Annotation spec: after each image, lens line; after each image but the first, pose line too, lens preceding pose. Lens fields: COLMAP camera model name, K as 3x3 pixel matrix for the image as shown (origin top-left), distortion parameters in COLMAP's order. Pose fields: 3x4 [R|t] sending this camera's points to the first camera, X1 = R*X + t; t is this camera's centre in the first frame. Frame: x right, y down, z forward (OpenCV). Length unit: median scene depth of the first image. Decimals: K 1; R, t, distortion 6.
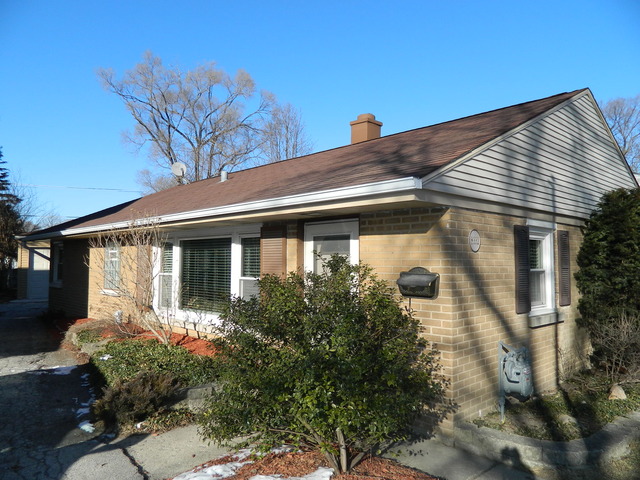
lens RADIAL K [[474.7, 0, 319.8], [0, 474.7, 241.0], [0, 0, 1]] dist [-0.015278, -0.002774]
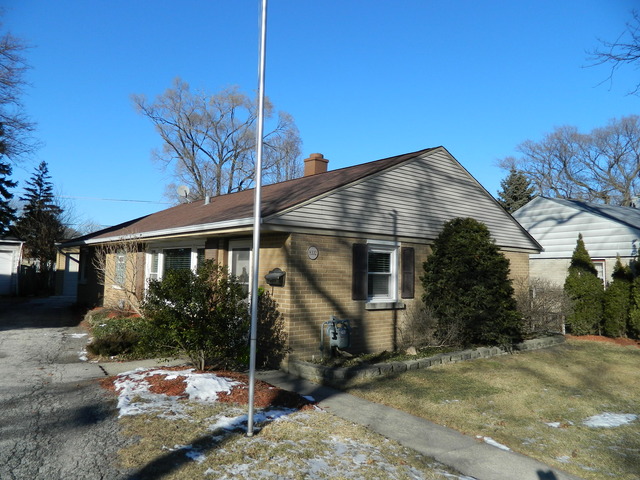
lens RADIAL K [[474.7, 0, 319.8], [0, 474.7, 241.0], [0, 0, 1]] dist [-0.015278, -0.002774]
pose [[0.997450, 0.015040, -0.069767, 0.234339], [-0.016504, 0.999655, -0.020455, -0.004013], [0.069435, 0.021555, 0.997354, -0.324315]]
